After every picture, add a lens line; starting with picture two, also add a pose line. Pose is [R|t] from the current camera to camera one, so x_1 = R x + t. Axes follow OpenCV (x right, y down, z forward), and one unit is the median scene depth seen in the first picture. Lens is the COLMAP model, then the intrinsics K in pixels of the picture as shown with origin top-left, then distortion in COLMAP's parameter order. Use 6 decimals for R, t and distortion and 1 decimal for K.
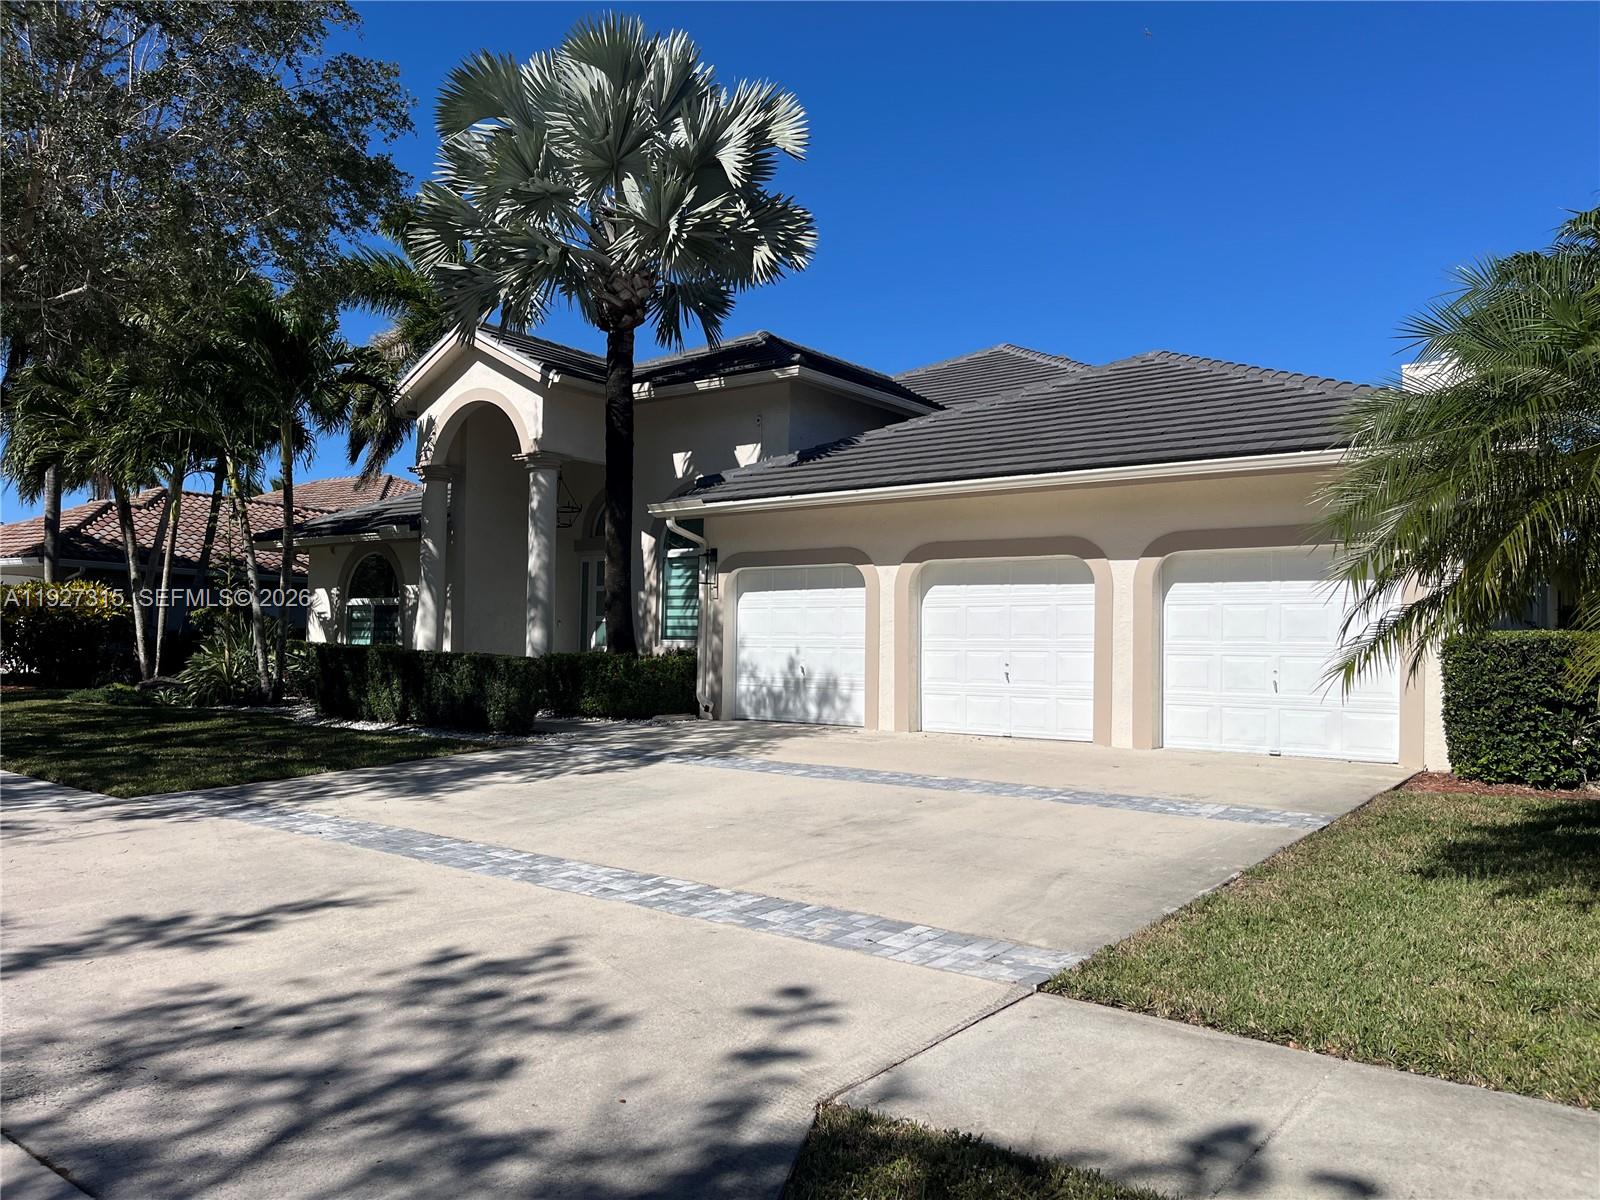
lens RADIAL K [[1189.7, 0, 809.8], [0, 1189.7, 610.5], [0, 0, 1]] dist [0.069993, -0.092285]
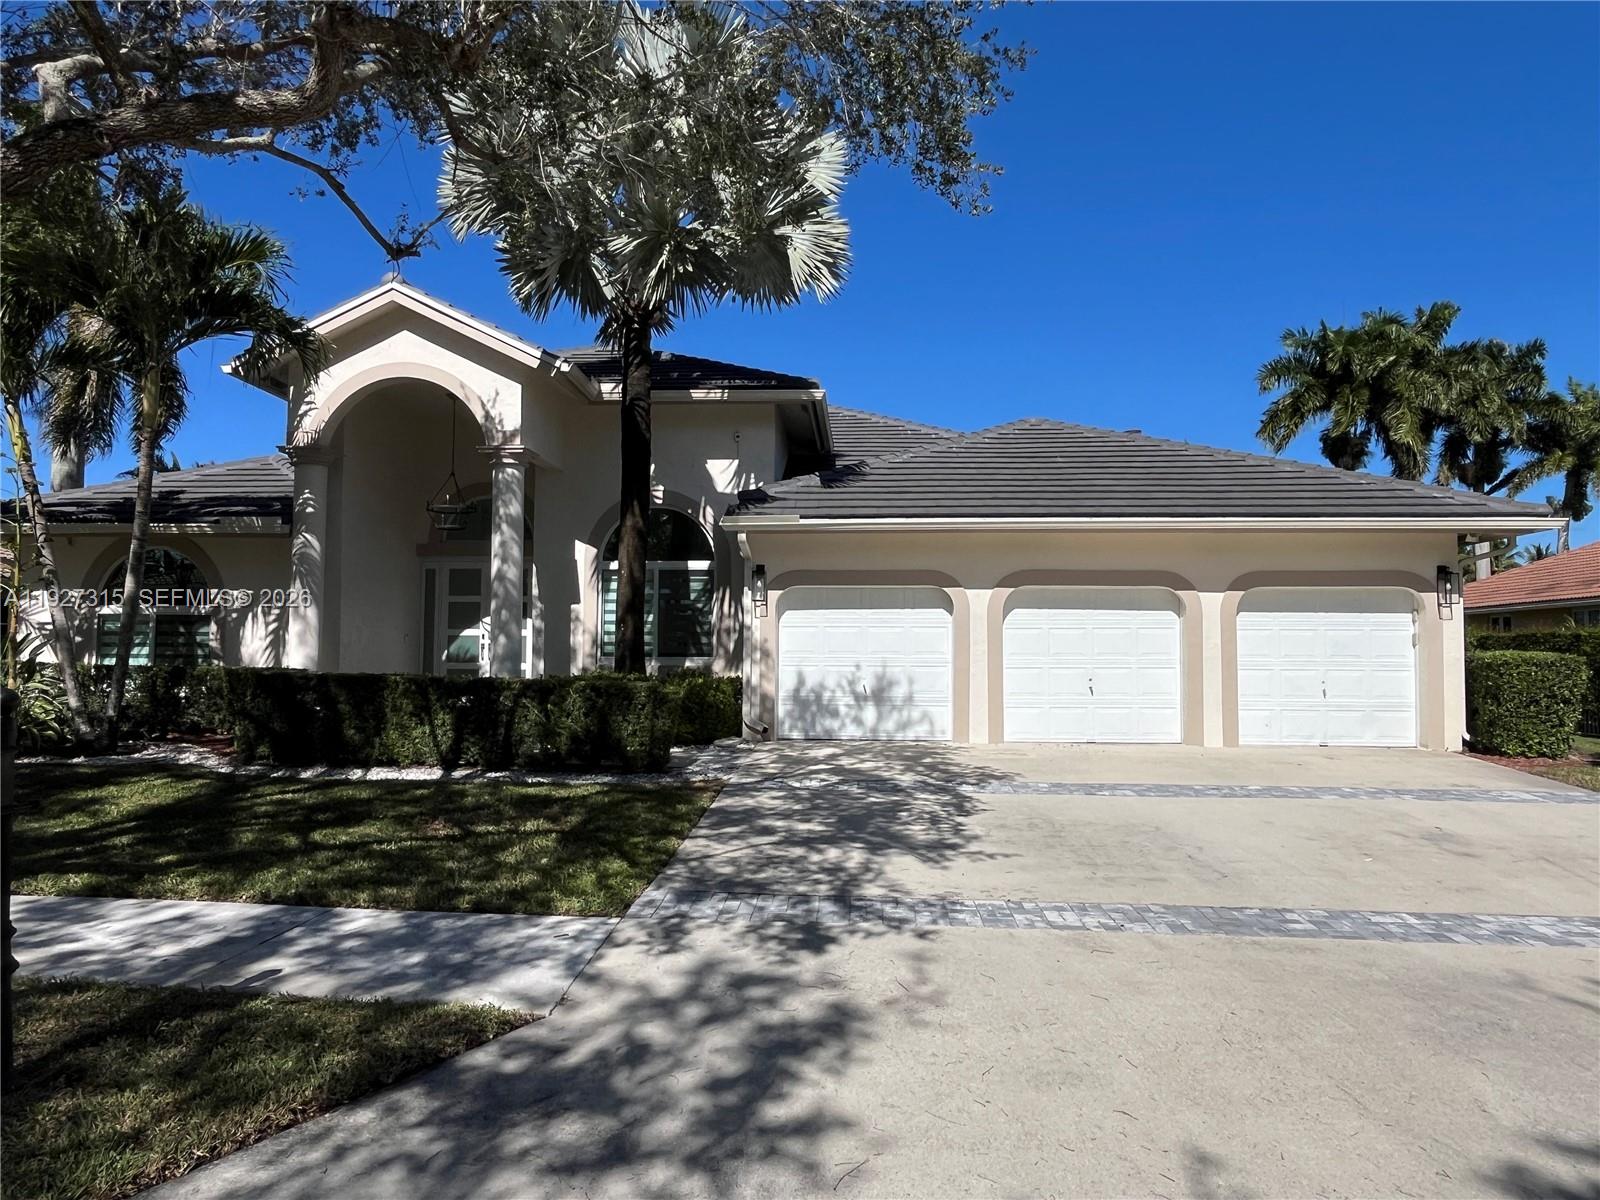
lens RADIAL K [[967.4, 0, 800.0], [0, 967.4, 622.0], [0, 0, 1]] dist [-0.003880, -0.000167]
pose [[0.832581, 0.010552, 0.553803, -0.549713], [-0.011118, 0.999935, -0.002338, -0.004442], [-0.553792, -0.004211, 0.832644, 0.364525]]
